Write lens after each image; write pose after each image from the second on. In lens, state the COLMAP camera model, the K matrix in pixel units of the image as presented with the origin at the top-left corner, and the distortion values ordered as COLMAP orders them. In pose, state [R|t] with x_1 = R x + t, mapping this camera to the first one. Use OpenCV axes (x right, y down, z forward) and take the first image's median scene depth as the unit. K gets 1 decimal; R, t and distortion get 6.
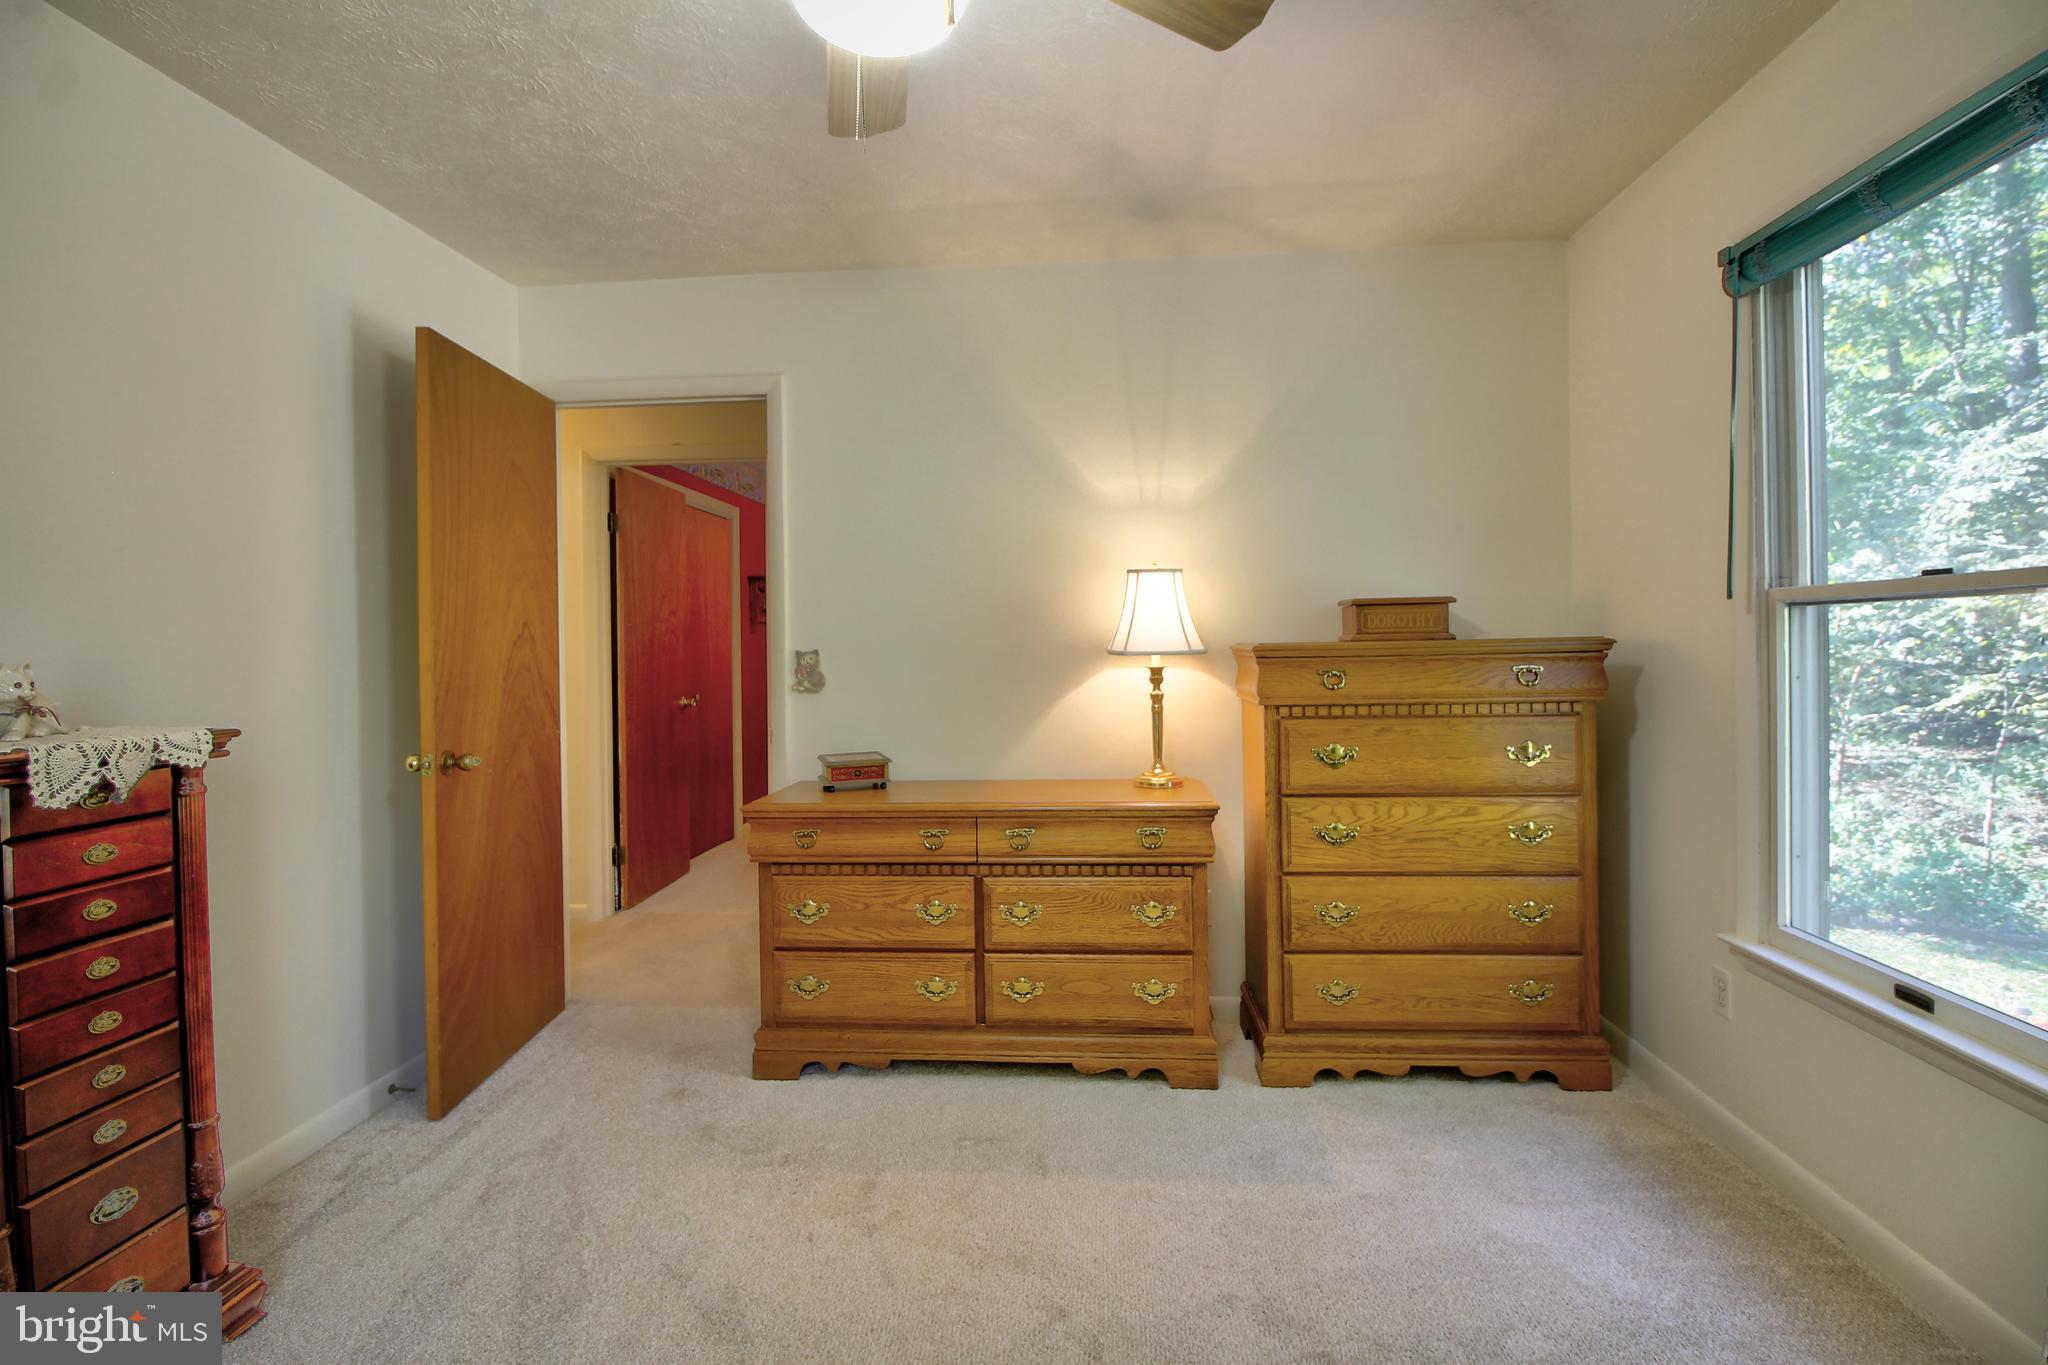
lens RADIAL K [[959.9, 0, 1032.0], [0, 959.9, 664.9], [0, 0, 1]] dist [-0.007664, -0.007356]
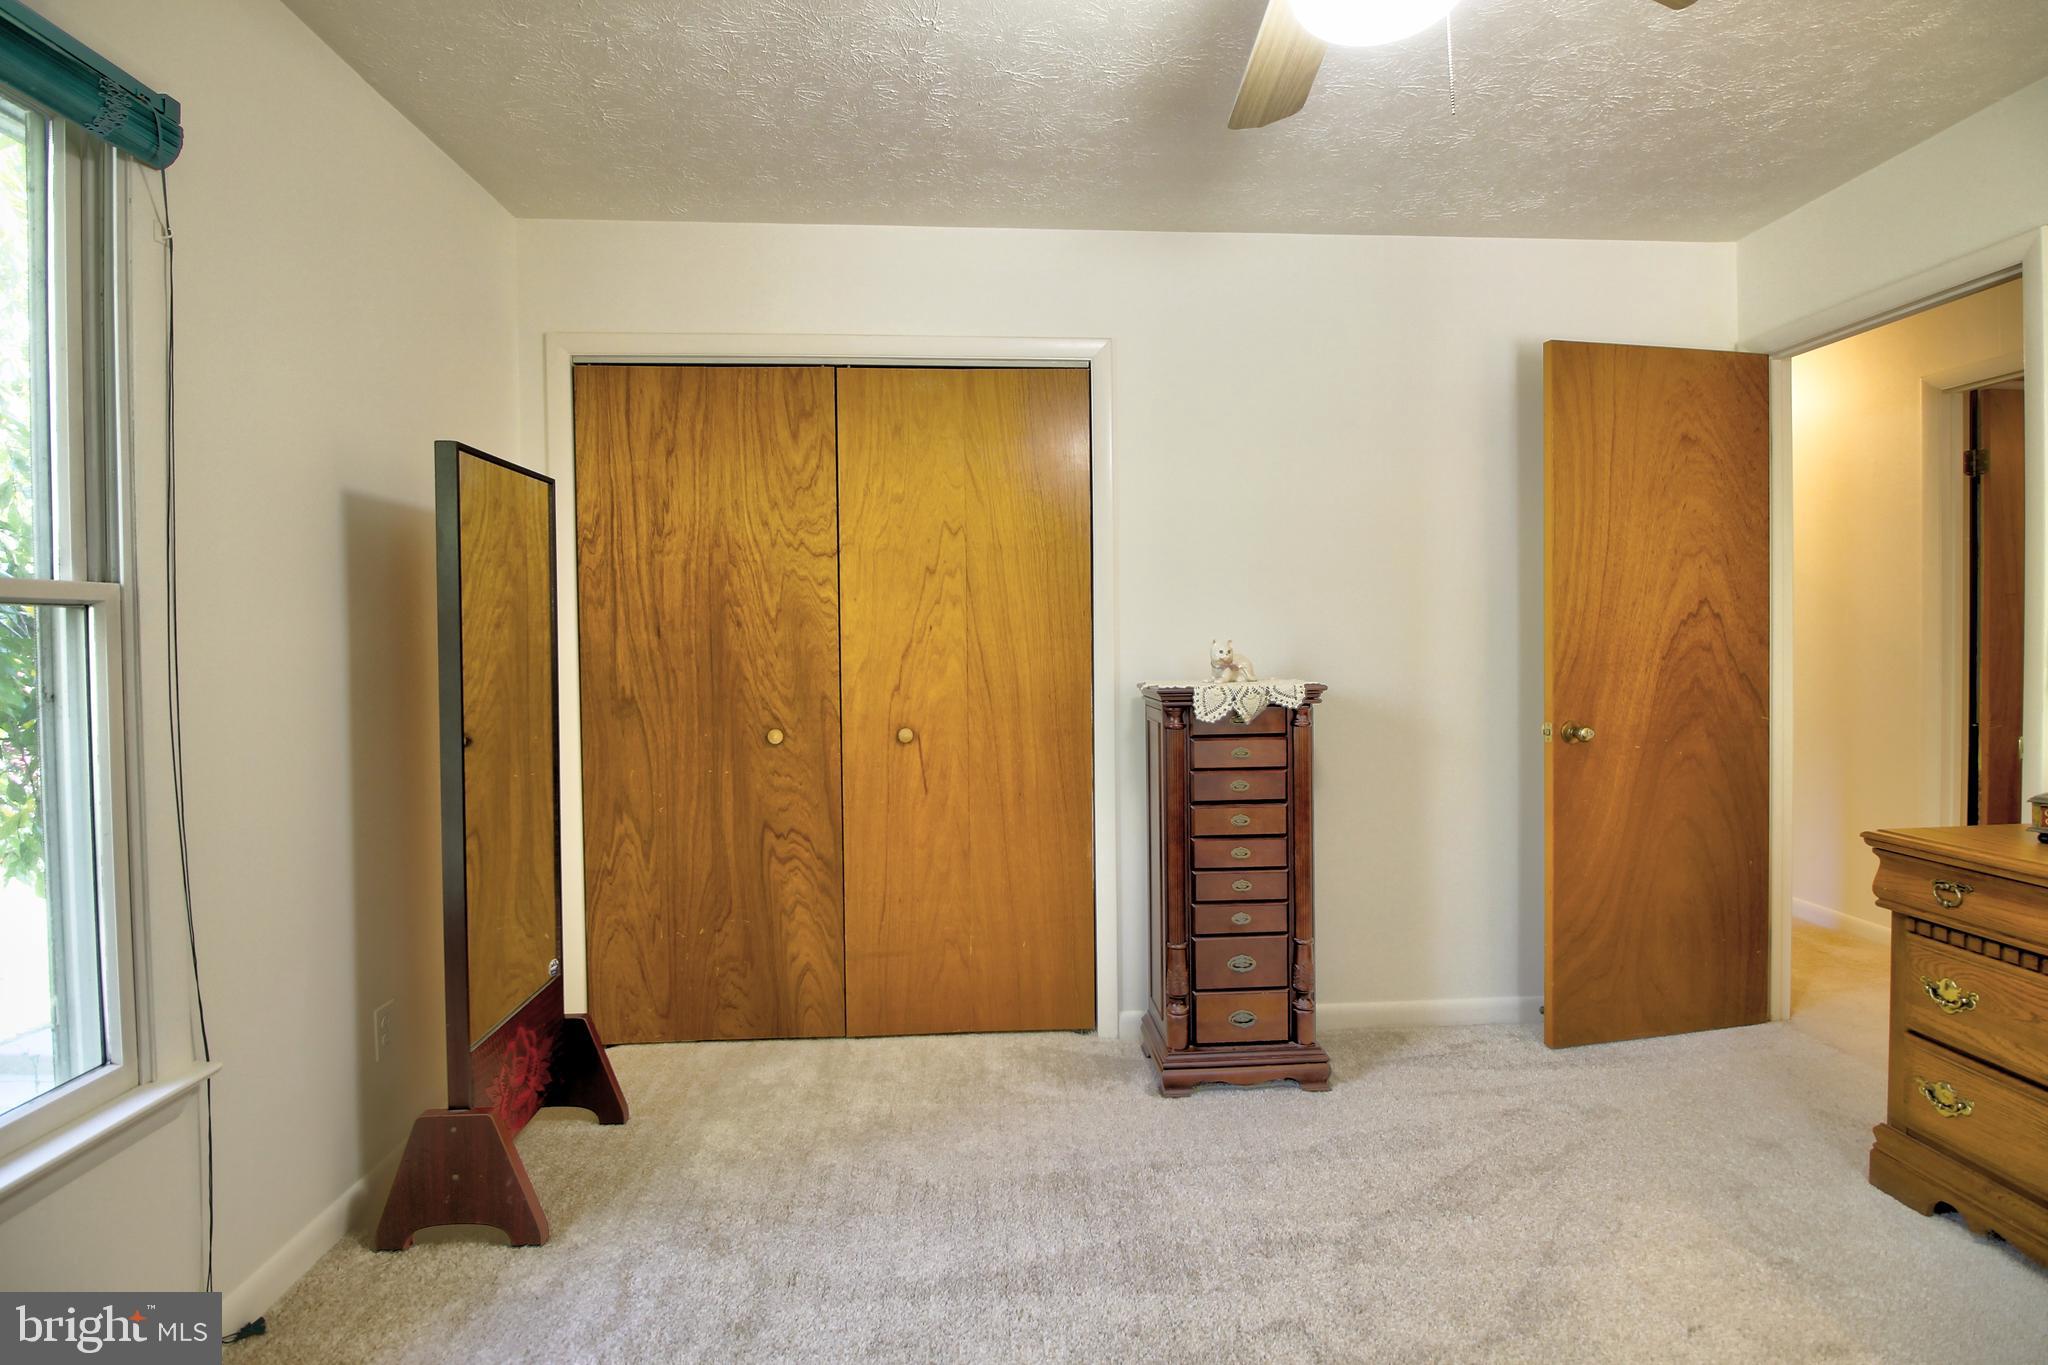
lens RADIAL K [[959.9, 0, 1033.5], [0, 959.9, 671.3], [0, 0, 1]] dist [-0.007664, -0.007356]
pose [[0.133857, 0.045565, -0.989953, 0.379585], [-0.009106, 0.998957, 0.044748, -0.011037], [0.990959, 0.003024, 0.134132, 0.235518]]
